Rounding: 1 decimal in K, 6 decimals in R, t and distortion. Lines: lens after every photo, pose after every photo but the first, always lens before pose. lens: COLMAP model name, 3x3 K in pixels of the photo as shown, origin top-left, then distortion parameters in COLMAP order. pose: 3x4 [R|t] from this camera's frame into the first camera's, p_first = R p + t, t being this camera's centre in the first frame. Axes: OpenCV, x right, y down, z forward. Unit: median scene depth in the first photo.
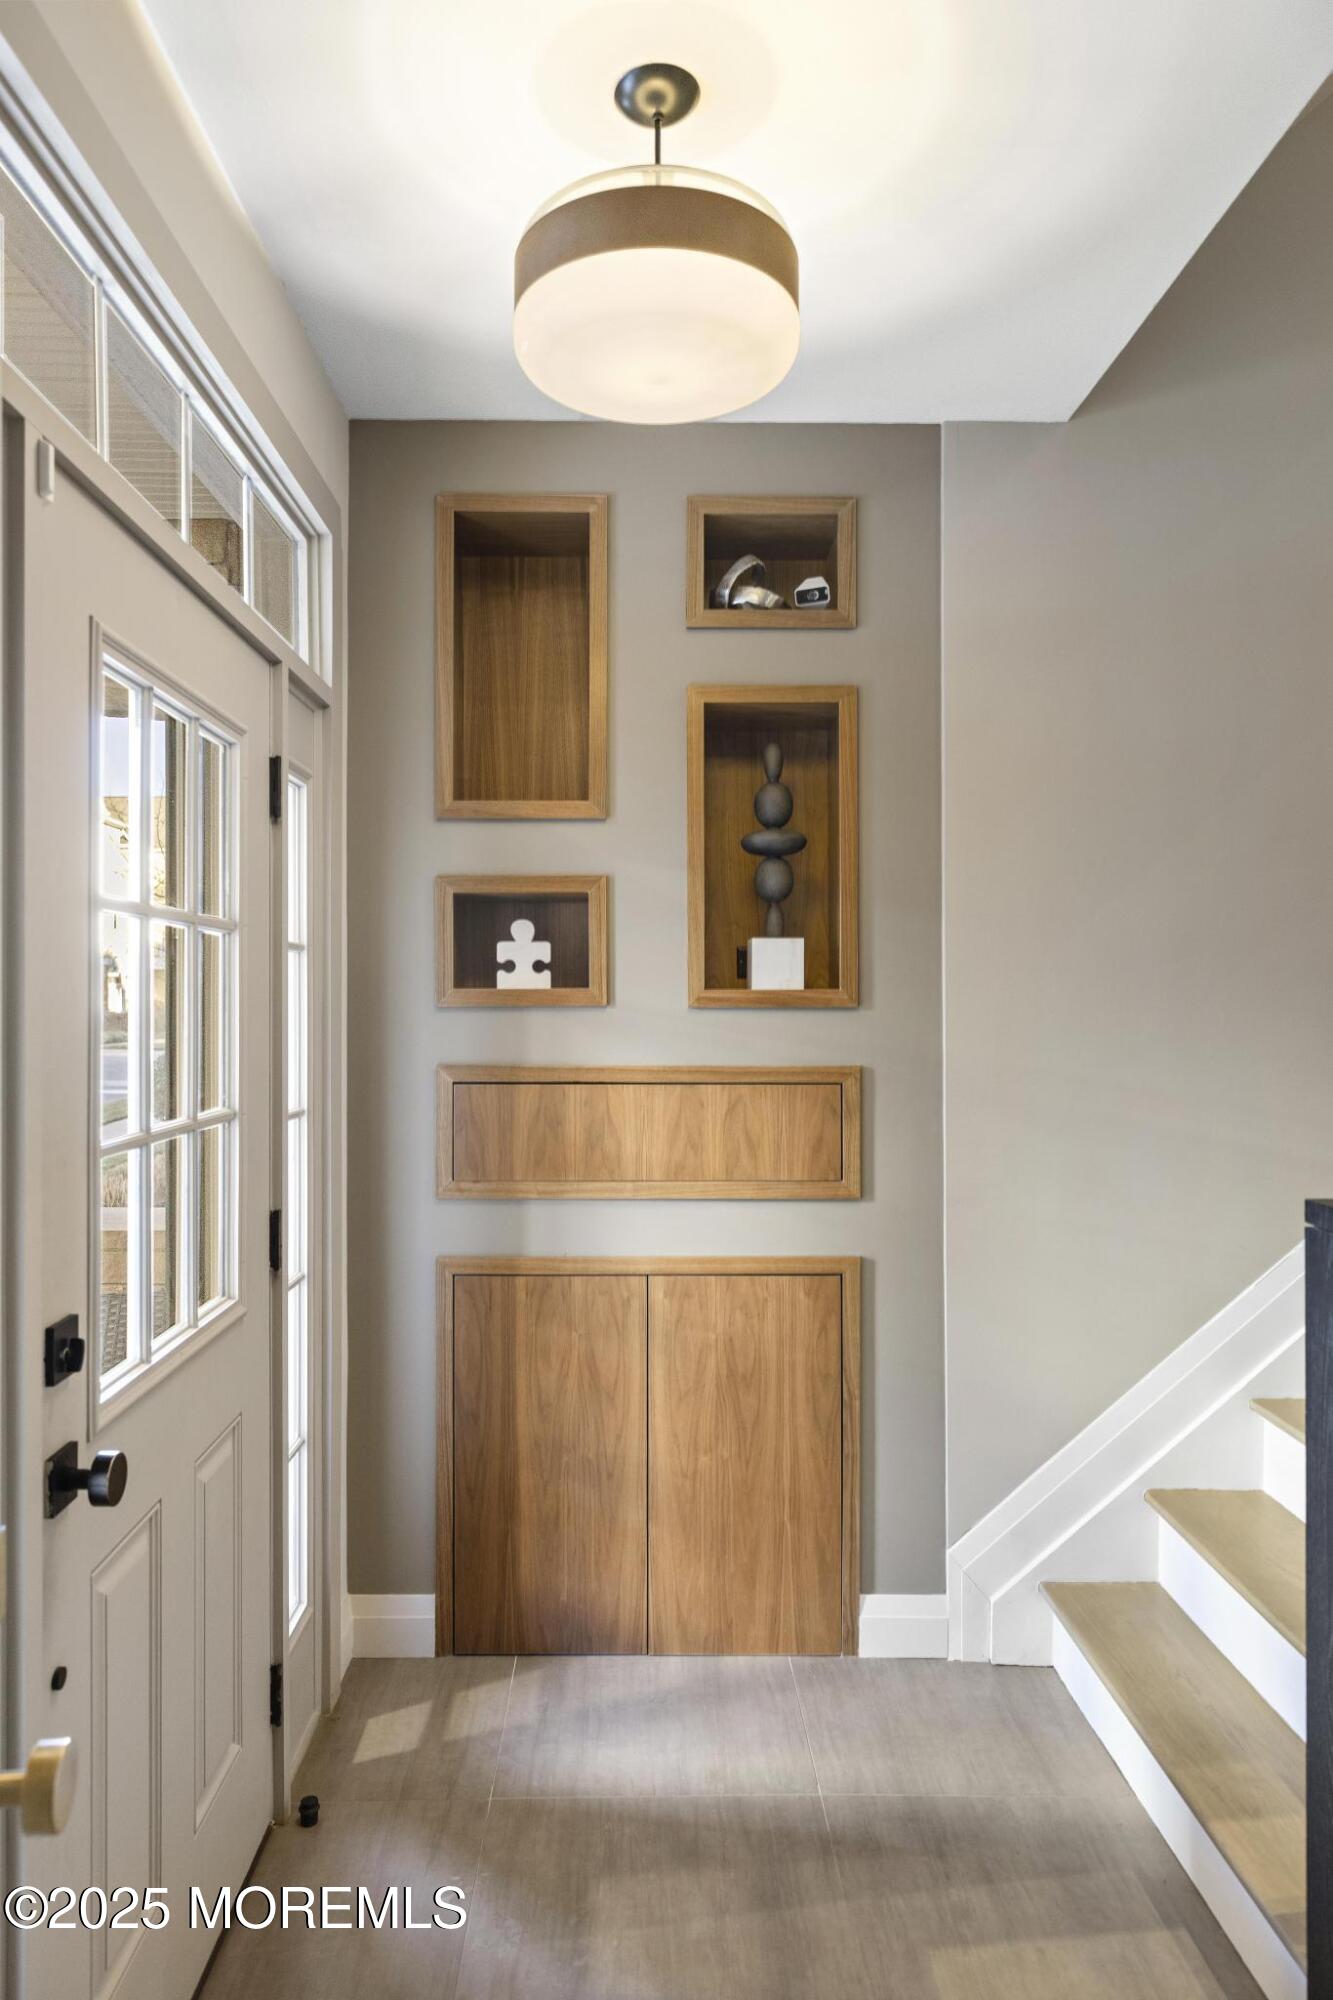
lens RADIAL K [[1294.0, 0, 656.1], [0, 1294.0, 1005.1], [0, 0, 1]] dist [0.012833, -0.003563]
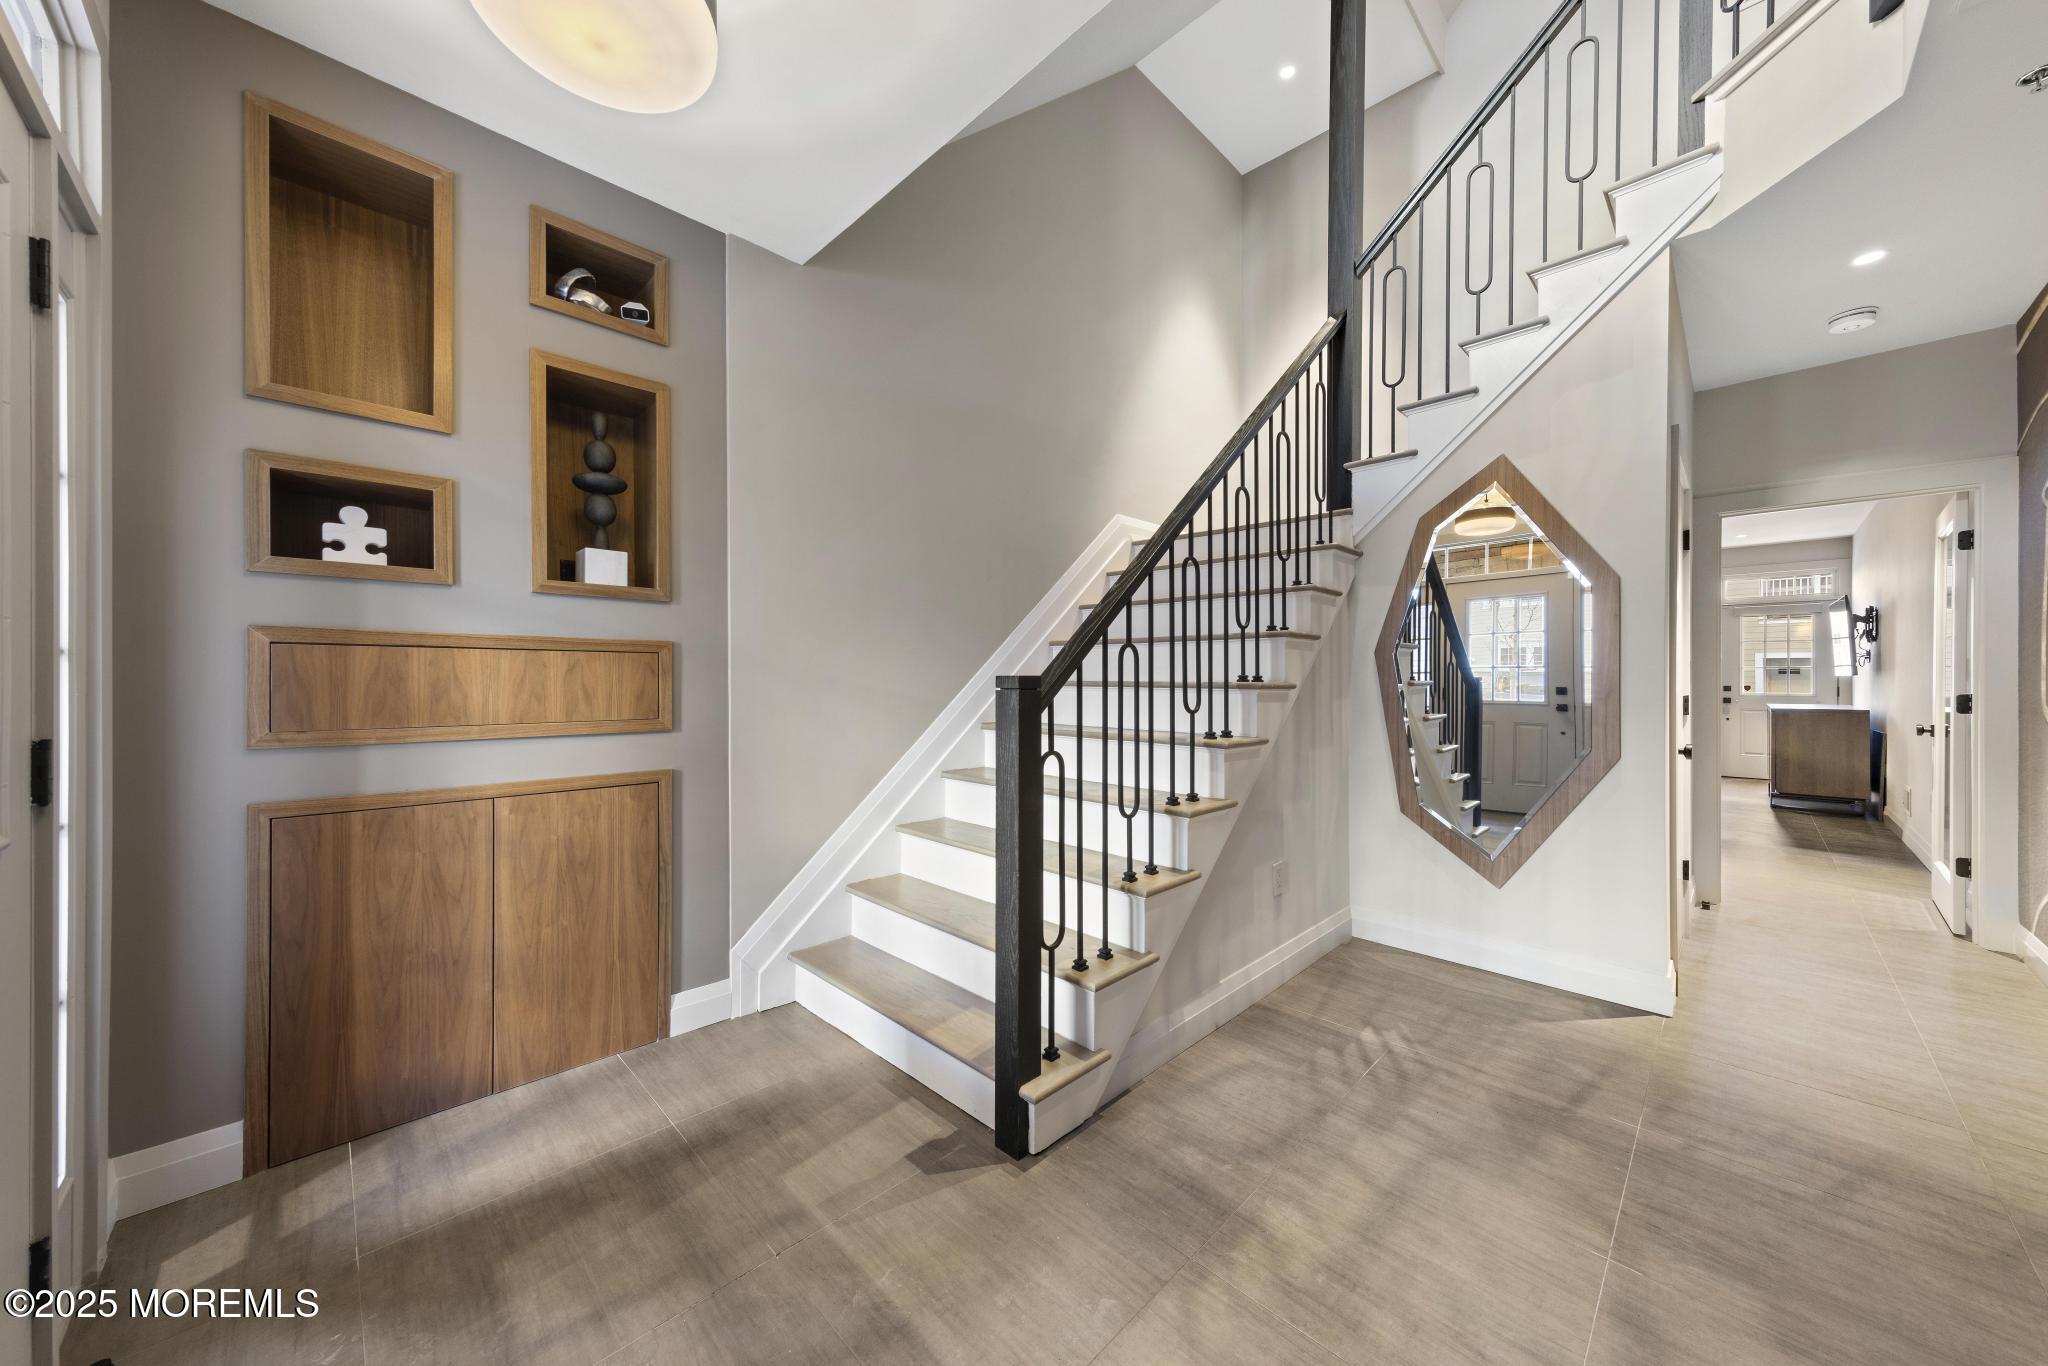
lens RADIAL K [[711.0, 0, 1031.2], [0, 711.0, 679.9], [0, 0, 1]] dist [0.003275, 0.000848]
pose [[0.717248, 0.000363, 0.696818, -0.116500], [-0.000637, 1.000000, 0.000134, 0.091275], [-0.696818, -0.000540, 0.717248, 0.124203]]
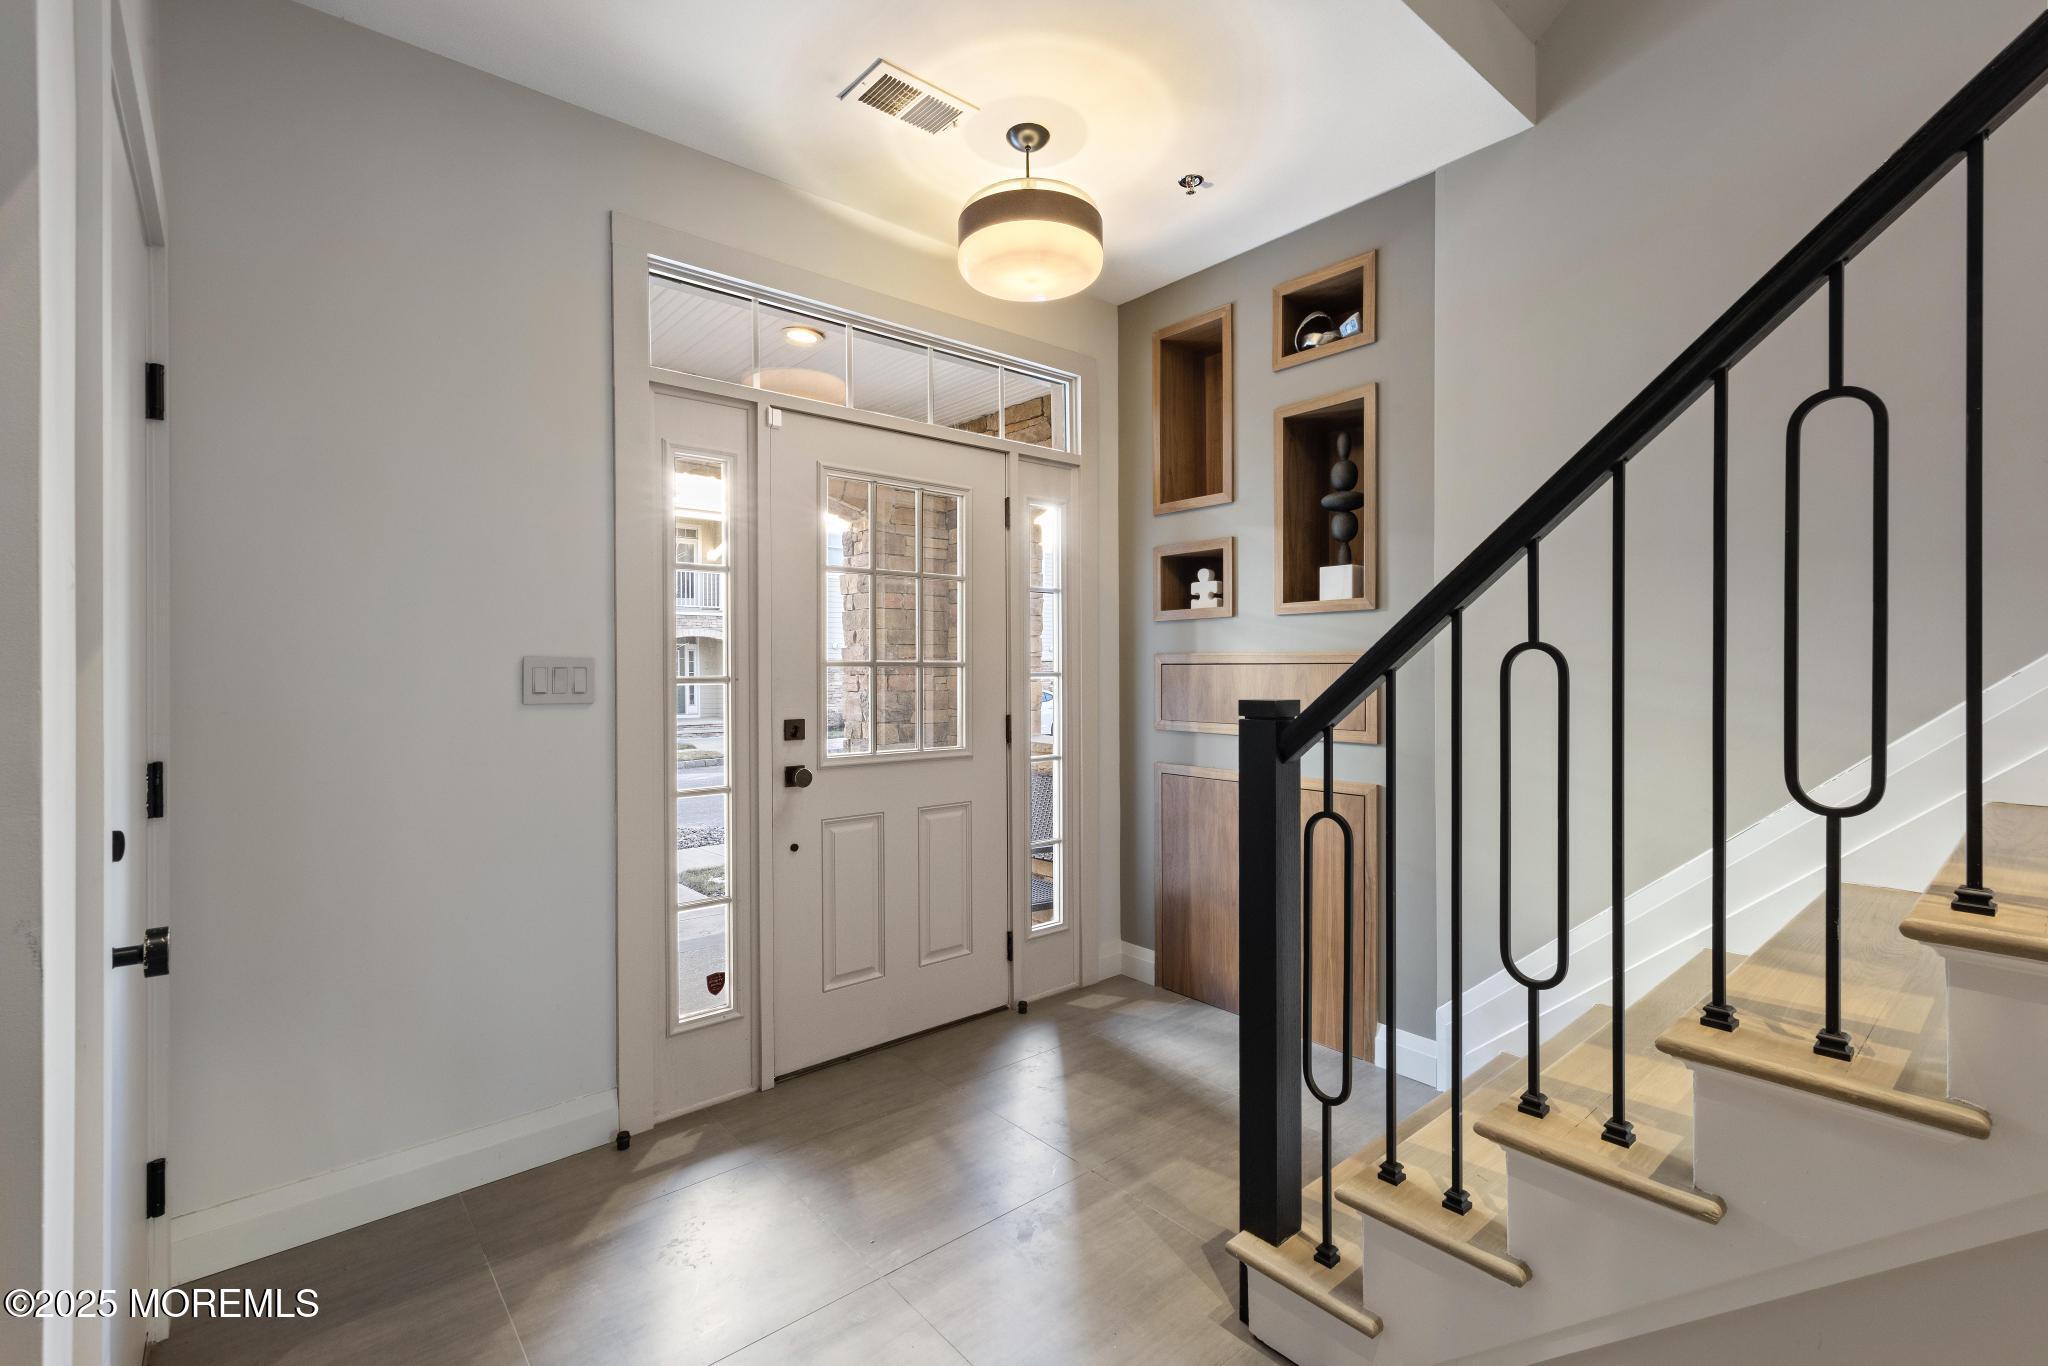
lens RADIAL K [[909.7, 0, 1024.6], [0, 909.7, 671.2], [0, 0, 1]] dist [0.021457, -0.000044]
pose [[0.638912, 0.002466, -0.769276, 0.680412], [0.001475, 0.999989, 0.004431, 0.064114], [0.769278, -0.003965, 0.638902, 0.063717]]
